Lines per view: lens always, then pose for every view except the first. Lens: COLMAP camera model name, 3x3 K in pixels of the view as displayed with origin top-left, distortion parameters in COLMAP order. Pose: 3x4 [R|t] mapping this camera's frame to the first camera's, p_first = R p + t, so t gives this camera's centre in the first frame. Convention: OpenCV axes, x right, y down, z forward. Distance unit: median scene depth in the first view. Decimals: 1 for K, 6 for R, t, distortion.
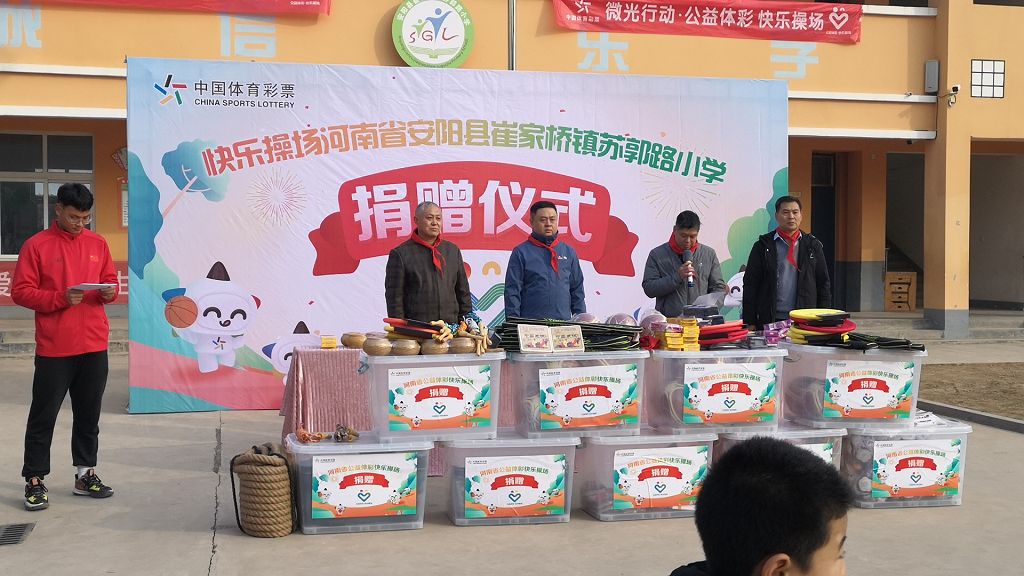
lens RADIAL K [[1233.6, 0, 512.0], [0, 1233.6, 288.0], [0, 0, 1]] dist [0.010954, 0.064211]
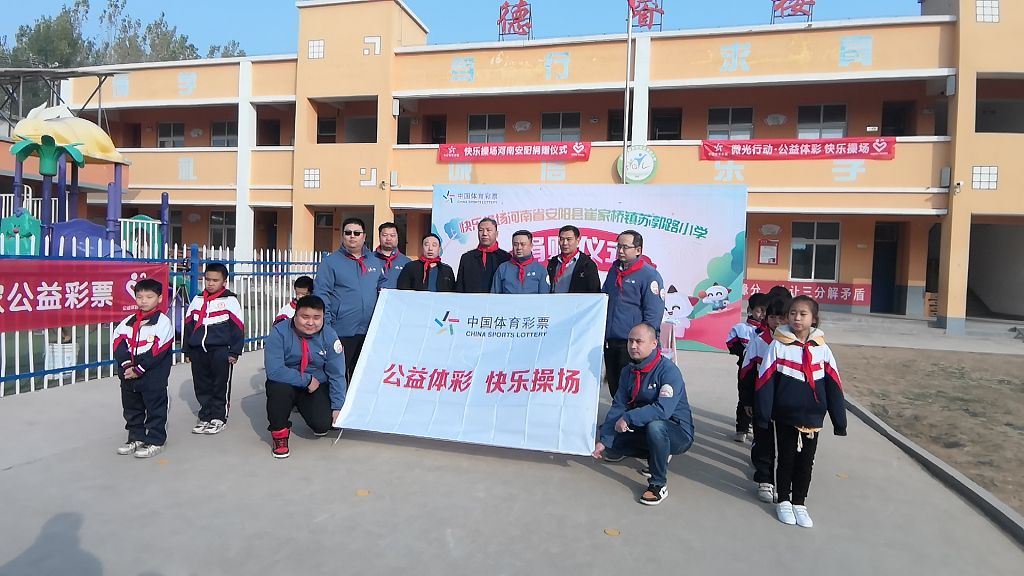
lens RADIAL K [[578.4, 0, 511.4], [0, 578.4, 274.9], [0, 0, 1]] dist [0.025347, -0.042016]
pose [[0.882959, 0.040834, -0.467670, 0.347465], [-0.049116, 0.998778, -0.005524, -0.009744], [0.466873, 0.027847, 0.883886, 0.066473]]
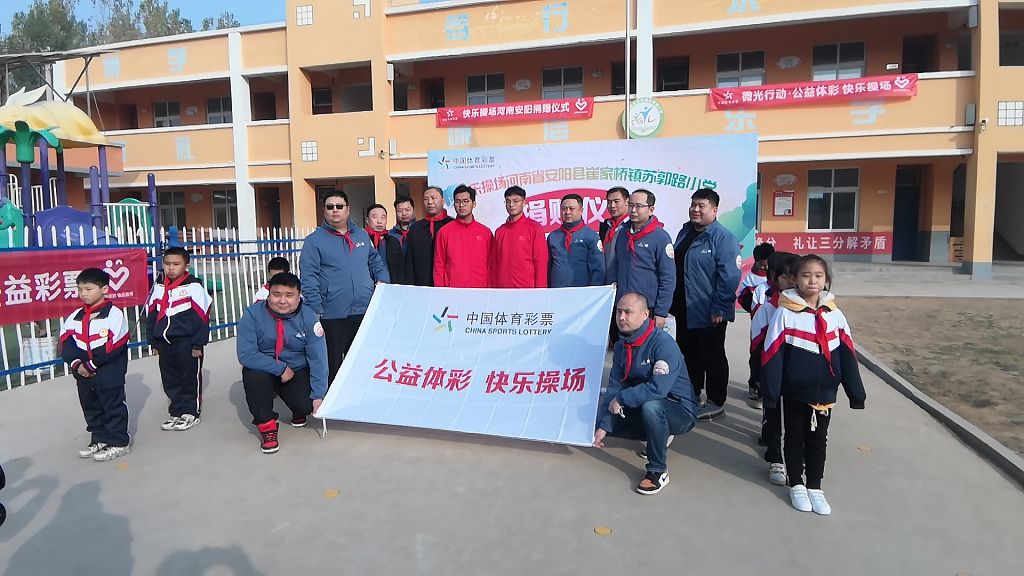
lens RADIAL K [[578.4, 0, 511.4], [0, 578.4, 274.9], [0, 0, 1]] dist [0.025347, -0.042016]
pose [[0.872254, 0.028019, -0.488250, 0.349238], [-0.000135, 0.998371, 0.057052, -0.014213], [0.489054, -0.049698, 0.870837, 0.109737]]
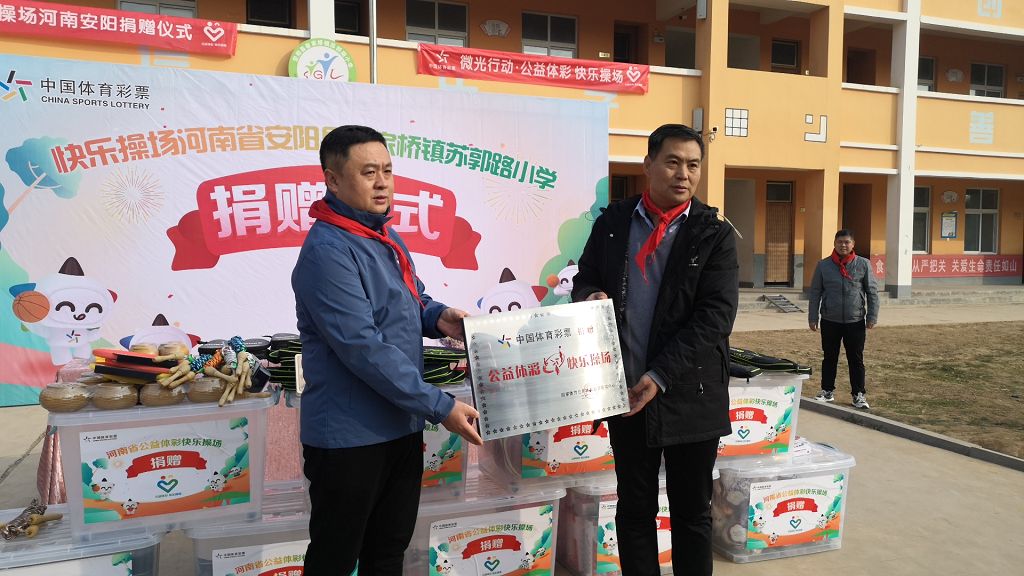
lens RADIAL K [[771.4, 0, 512.0], [0, 771.4, 288.0], [0, 0, 1]] dist [0.033278, -0.002529]
pose [[0.991739, -0.004478, 0.128198, 0.040959], [0.001151, 0.999661, 0.026017, -0.011805], [-0.128271, -0.025655, 0.991407, 0.301301]]
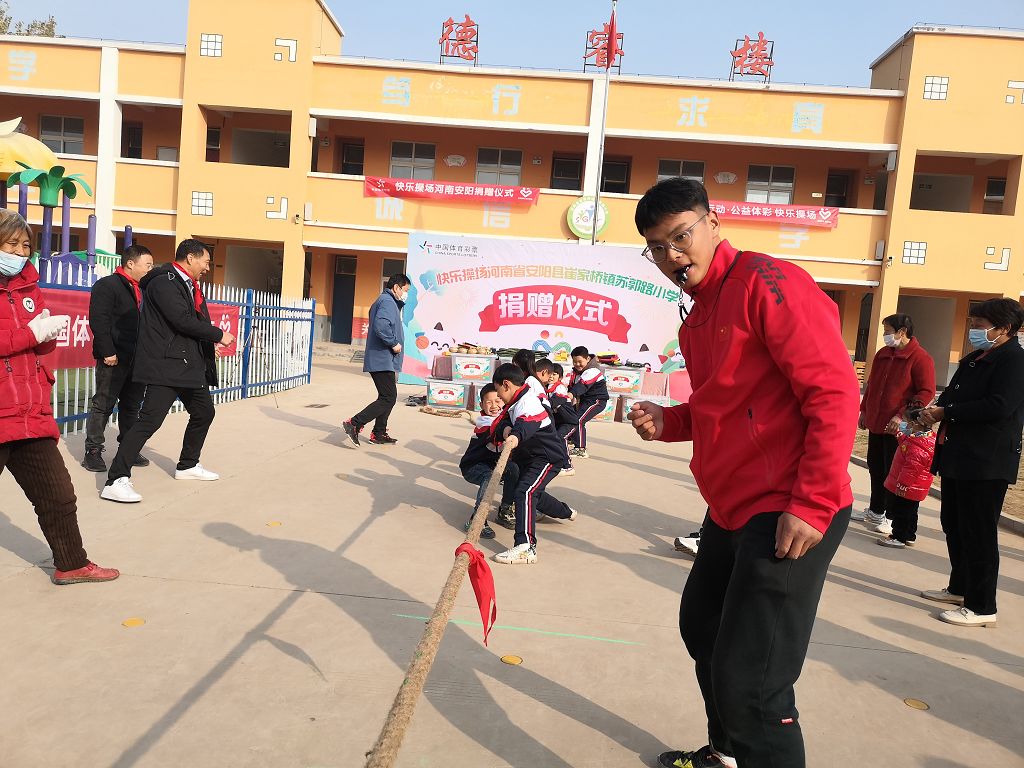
lens RADIAL K [[776.6, 0, 514.0], [0, 776.6, 370.6], [0, 0, 1]] dist [0.025835, -0.001576]
pose [[0.958005, 0.086557, -0.273376, 0.292554], [-0.082088, 0.996238, 0.027767, 0.016238], [0.274751, -0.004160, 0.961506, -0.350216]]
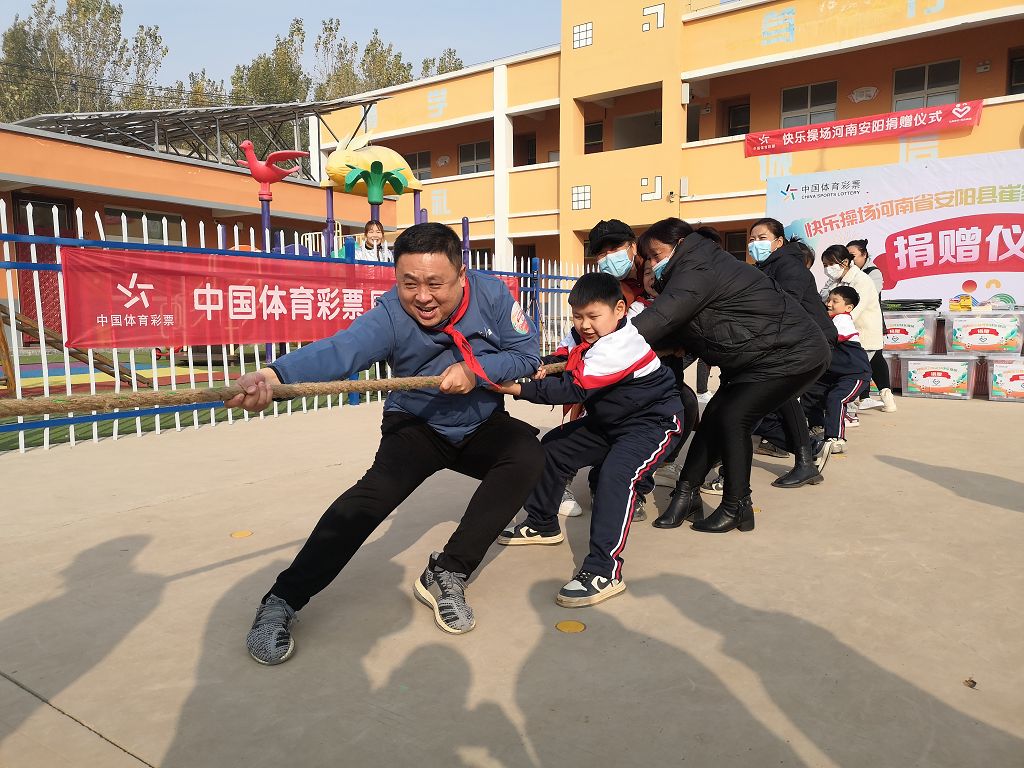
lens RADIAL K [[768.0, 0, 497.4], [0, 768.0, 381.9], [0, 0, 1]] dist [0.007881, 0.006315]
pose [[0.648070, 0.061214, -0.759116, 0.322215], [-0.012443, 0.997483, 0.069813, 0.046381], [0.761479, -0.035798, 0.647201, -0.089033]]
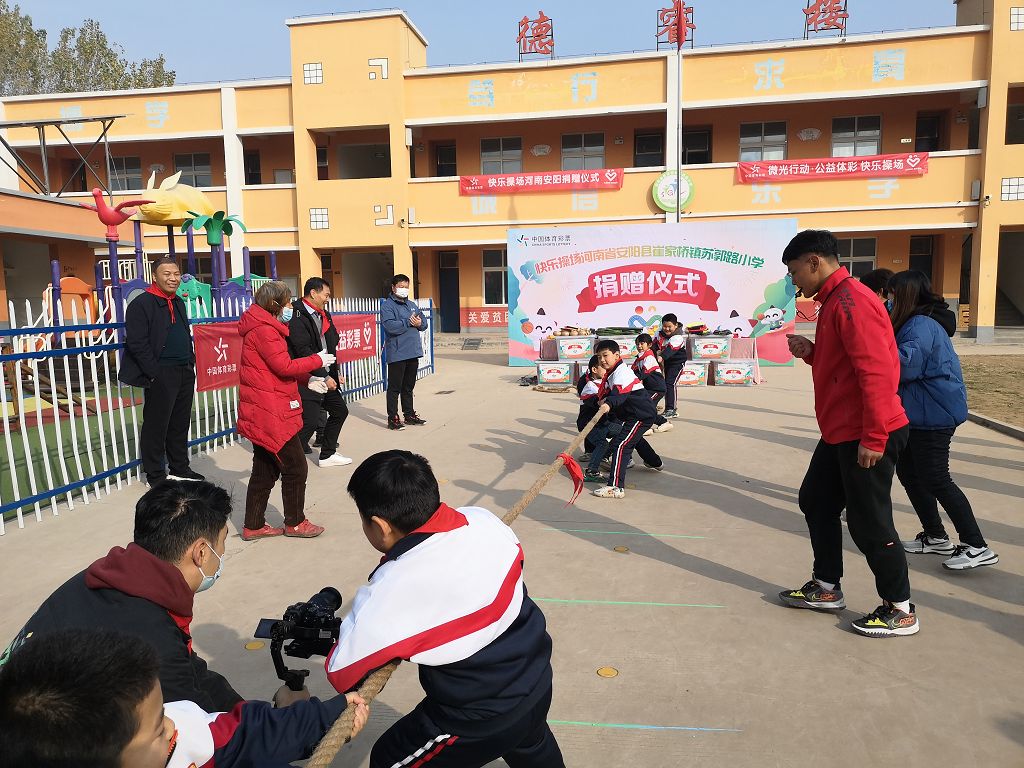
lens RADIAL K [[774.9, 0, 510.5], [0, 774.9, 378.1], [0, 0, 1]] dist [0.025446, -0.002587]
pose [[0.917367, 0.021095, -0.397482, 0.332472], [0.009584, 0.997134, 0.075040, 0.002424], [0.397926, -0.072648, 0.914536, -0.483218]]
